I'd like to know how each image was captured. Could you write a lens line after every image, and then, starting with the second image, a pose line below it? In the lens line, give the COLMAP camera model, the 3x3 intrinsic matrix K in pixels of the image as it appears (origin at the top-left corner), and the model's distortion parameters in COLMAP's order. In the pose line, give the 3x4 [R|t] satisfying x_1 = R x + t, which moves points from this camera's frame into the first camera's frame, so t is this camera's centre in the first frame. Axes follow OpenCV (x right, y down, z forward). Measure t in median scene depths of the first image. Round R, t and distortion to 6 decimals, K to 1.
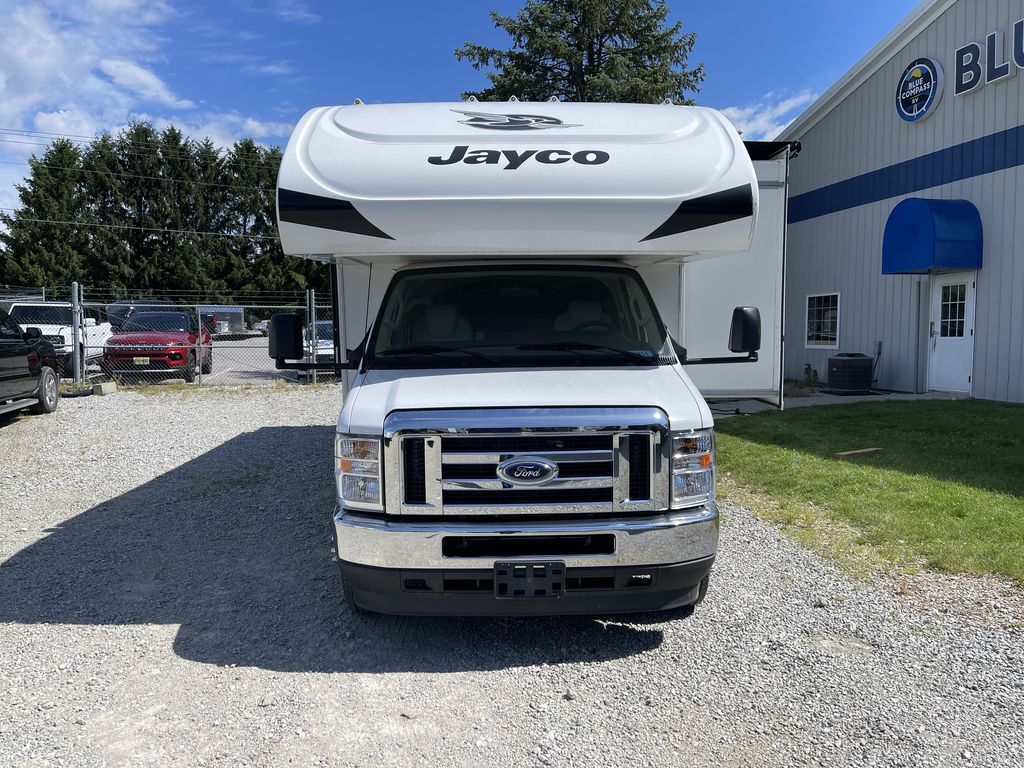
lens RADIAL K [[780.8, 0, 508.2], [0, 780.8, 381.9], [0, 0, 1]] dist [0.039948, -0.051605]
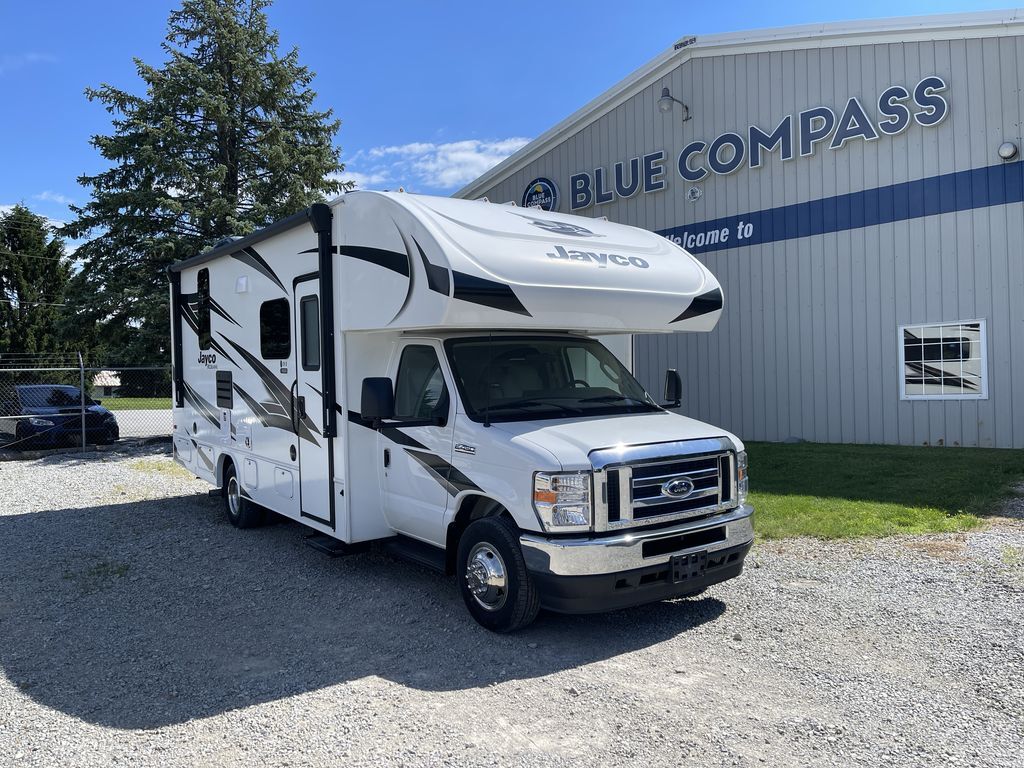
lens RADIAL K [[780.8, 0, 508.2], [0, 780.8, 381.9], [0, 0, 1]] dist [0.039948, -0.051605]
pose [[0.822575, -0.014952, 0.568460, -0.993077], [0.060373, 0.996301, -0.061155, -0.005879], [-0.565443, 0.084624, 0.820435, 0.015175]]
